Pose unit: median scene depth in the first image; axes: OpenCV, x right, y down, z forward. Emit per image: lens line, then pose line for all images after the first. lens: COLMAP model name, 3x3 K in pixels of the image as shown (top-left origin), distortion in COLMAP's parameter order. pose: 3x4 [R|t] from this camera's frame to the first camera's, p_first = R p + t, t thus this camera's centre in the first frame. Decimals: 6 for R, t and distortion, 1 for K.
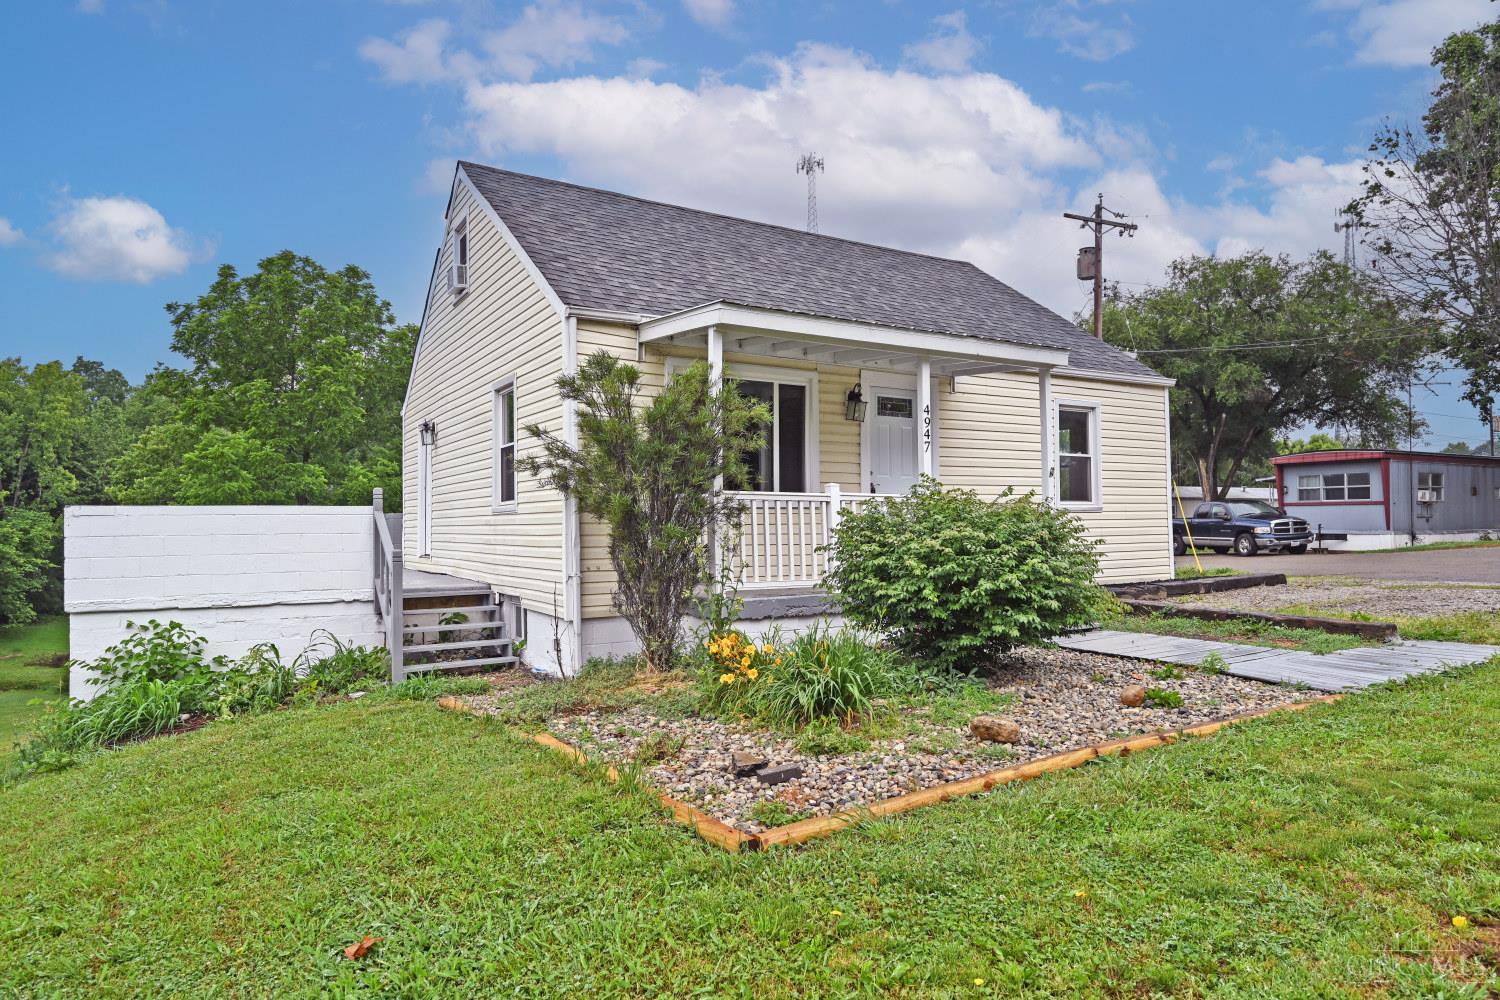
lens RADIAL K [[931.7, 0, 750.0], [0, 931.7, 500.0], [0, 0, 1]] dist [0.013422, 0.001052]
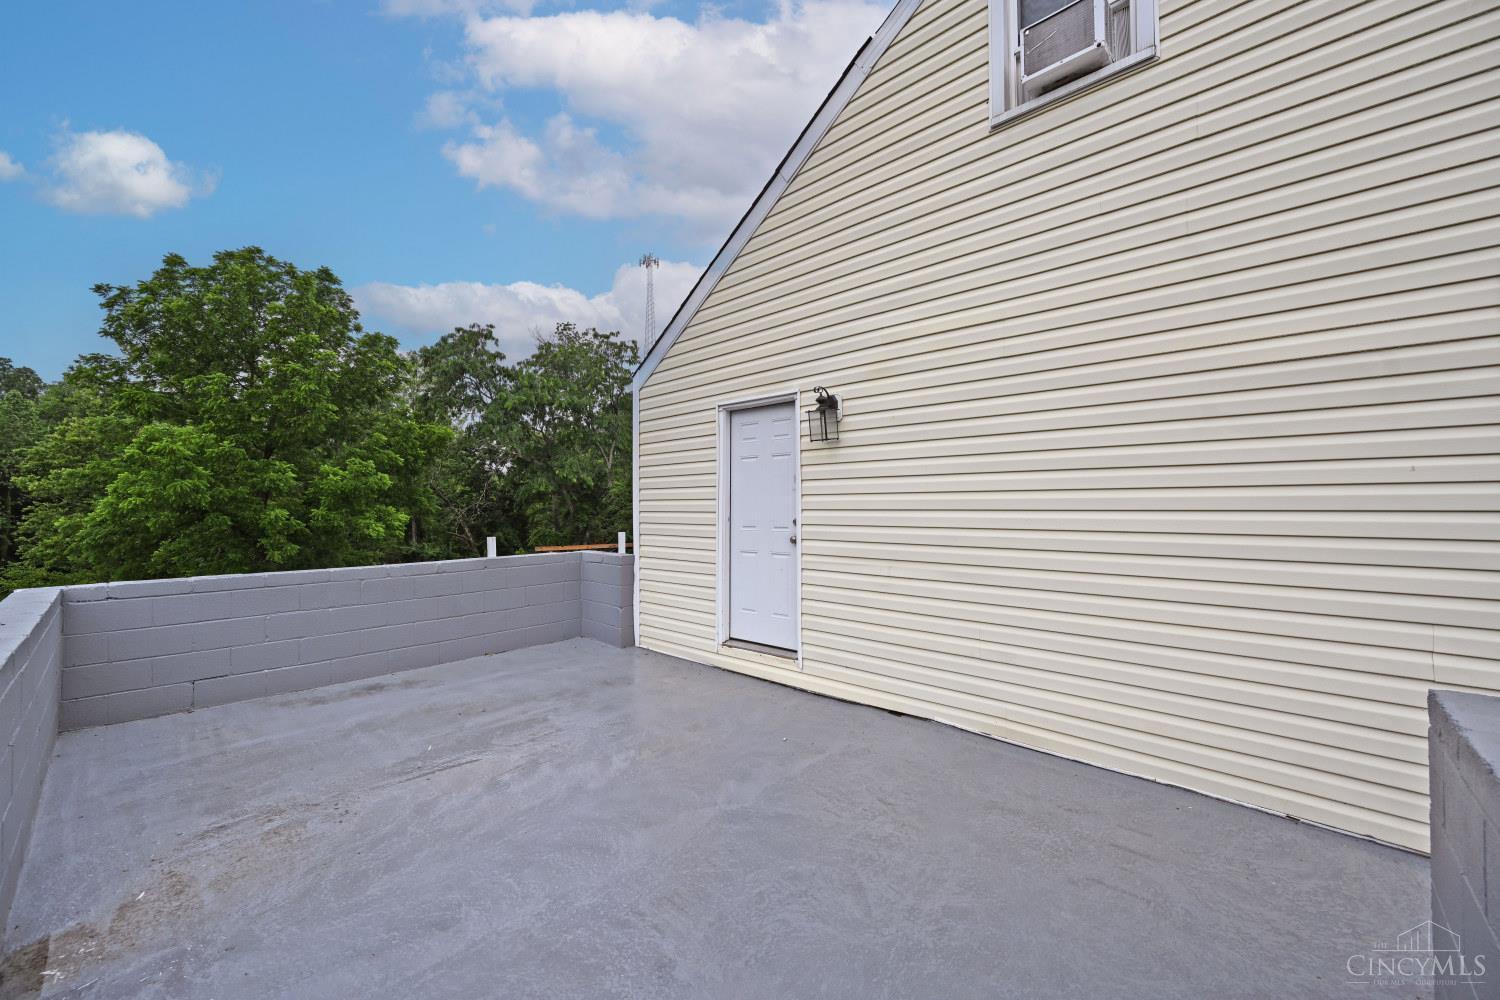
lens RADIAL K [[580.5, 0, 750.7], [0, 580.5, 492.4], [0, 0, 1]] dist [0.001980, -0.000144]
pose [[0.956219, 0.005855, 0.292594, -0.157853], [-0.008811, 0.999923, 0.008787, -0.013544], [-0.292520, -0.010980, 0.956196, 0.240500]]
